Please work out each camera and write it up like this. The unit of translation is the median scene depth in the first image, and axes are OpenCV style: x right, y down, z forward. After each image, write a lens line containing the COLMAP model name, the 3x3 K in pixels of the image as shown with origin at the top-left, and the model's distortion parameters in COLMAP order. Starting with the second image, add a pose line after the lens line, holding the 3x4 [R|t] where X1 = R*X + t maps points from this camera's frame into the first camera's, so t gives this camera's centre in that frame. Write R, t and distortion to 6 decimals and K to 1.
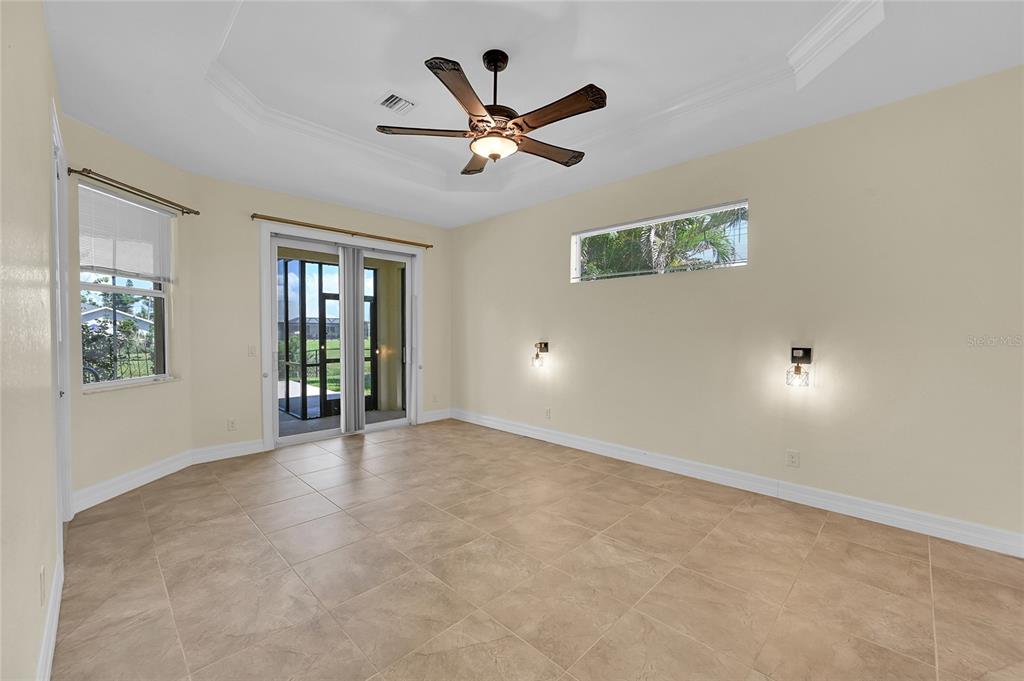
lens RADIAL K [[426.6, 0, 505.3], [0, 426.6, 339.2], [0, 0, 1]] dist [-0.003866, 0.002384]
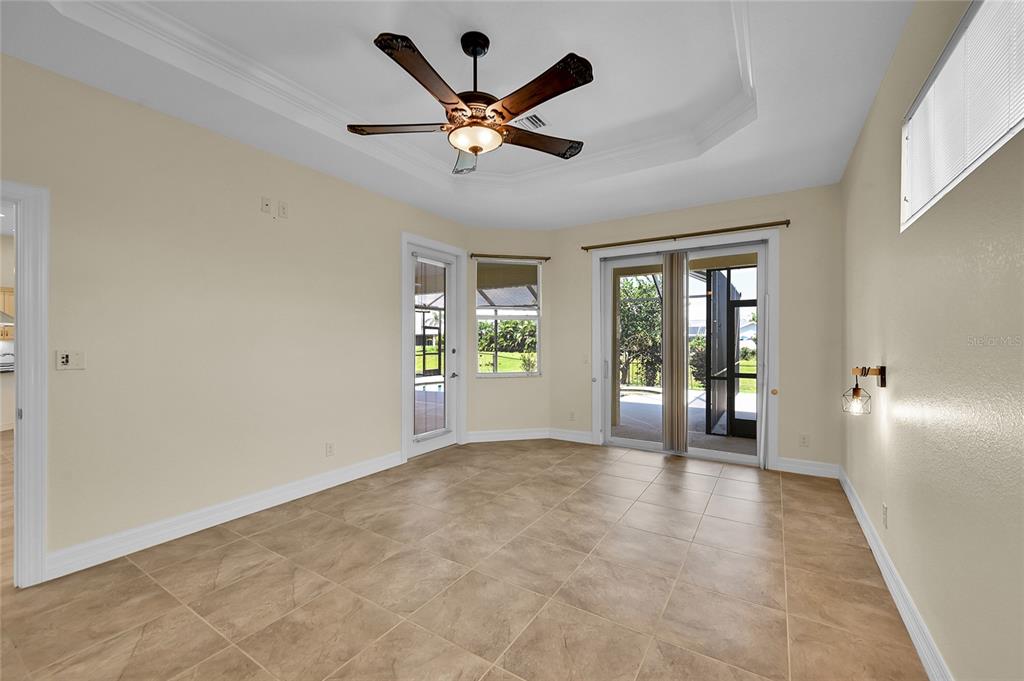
lens RADIAL K [[409.6, 0, 517.0], [0, 409.6, 340.7], [0, 0, 1]] dist [-0.000679, -0.000084]
pose [[0.208241, -0.003299, -0.978072, 0.693487], [-0.015710, 0.999854, -0.006718, -0.018127], [0.977951, 0.016765, 0.208159, 0.757128]]
